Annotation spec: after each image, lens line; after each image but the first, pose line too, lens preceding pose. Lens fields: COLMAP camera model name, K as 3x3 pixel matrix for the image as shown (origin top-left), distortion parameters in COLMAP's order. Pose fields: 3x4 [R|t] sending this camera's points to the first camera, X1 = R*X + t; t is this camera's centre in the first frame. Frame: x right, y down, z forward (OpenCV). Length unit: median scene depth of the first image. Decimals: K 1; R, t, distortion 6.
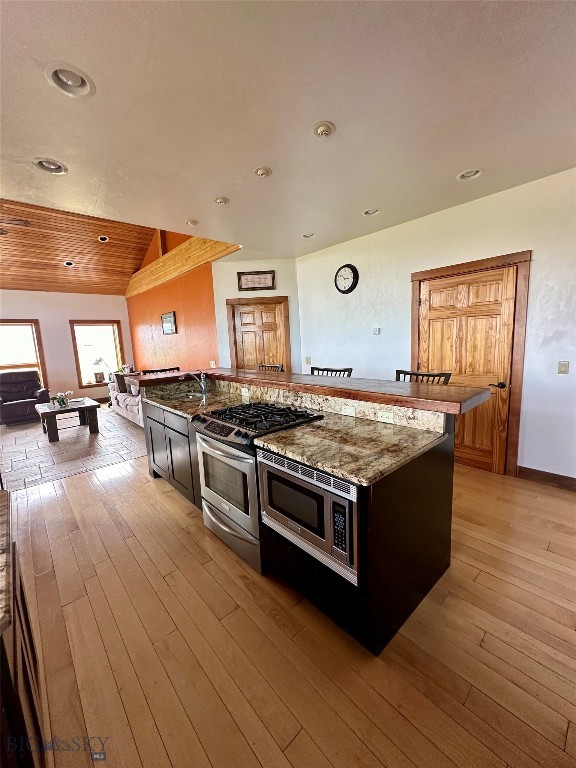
lens RADIAL K [[306.0, 0, 288.2], [0, 306.0, 383.3], [0, 0, 1]] dist [-0.020598, -0.000095]
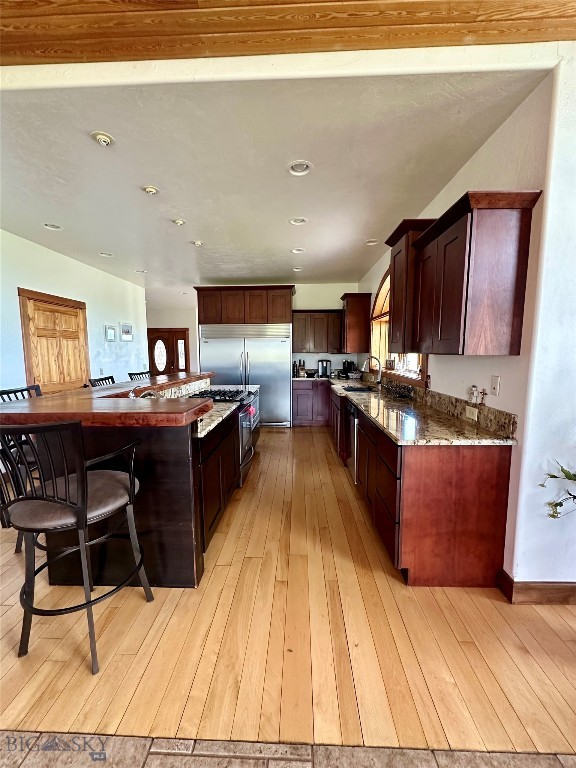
lens RADIAL K [[306.0, 0, 288.7], [0, 306.0, 385.2], [0, 0, 1]] dist [-0.020598, -0.000095]
pose [[-0.717971, -0.026302, 0.695575, -1.019168], [0.143304, 0.972294, 0.184683, -0.123676], [-0.681162, 0.232276, -0.694310, 1.296613]]
